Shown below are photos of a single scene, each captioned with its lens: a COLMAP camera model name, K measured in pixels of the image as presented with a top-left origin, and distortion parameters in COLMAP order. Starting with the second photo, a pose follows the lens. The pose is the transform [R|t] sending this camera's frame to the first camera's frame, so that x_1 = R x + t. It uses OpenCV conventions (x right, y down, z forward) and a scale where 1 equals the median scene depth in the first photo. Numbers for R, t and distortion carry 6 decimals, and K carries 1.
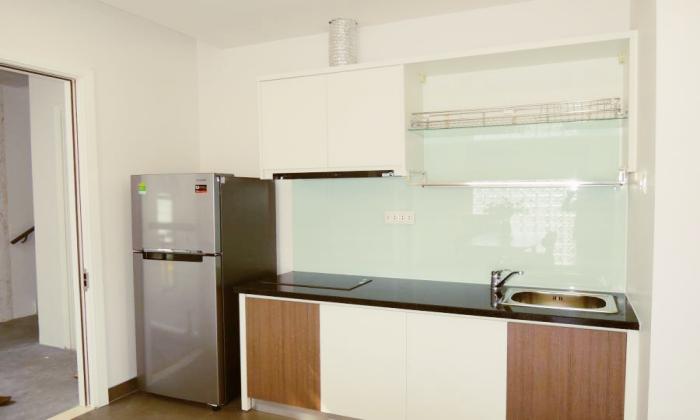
lens RADIAL K [[500.6, 0, 350.0], [0, 500.6, 210.0], [0, 0, 1]] dist [0.004775, 0.001512]
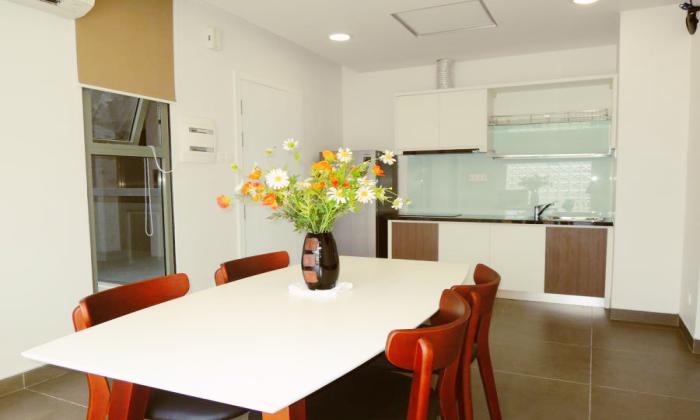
lens RADIAL K [[495.5, 0, 349.8], [0, 495.5, 208.5], [0, 0, 1]] dist [0.006260, 0.003163]
pose [[0.999289, 0.004435, -0.037439, -0.298360], [-0.003520, 0.999694, 0.024468, 0.087881], [0.037536, -0.024319, 0.998999, -0.754128]]
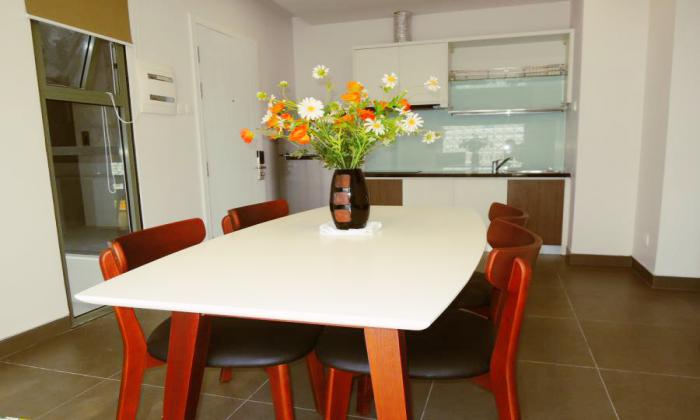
lens RADIAL K [[500.6, 0, 350.0], [0, 500.6, 210.0], [0, 0, 1]] dist [0.004775, 0.001512]
pose [[0.993476, -0.022807, 0.111740, -0.425477], [0.012930, 0.996007, 0.088331, 0.129139], [-0.113308, -0.086310, 0.989804, -0.723247]]
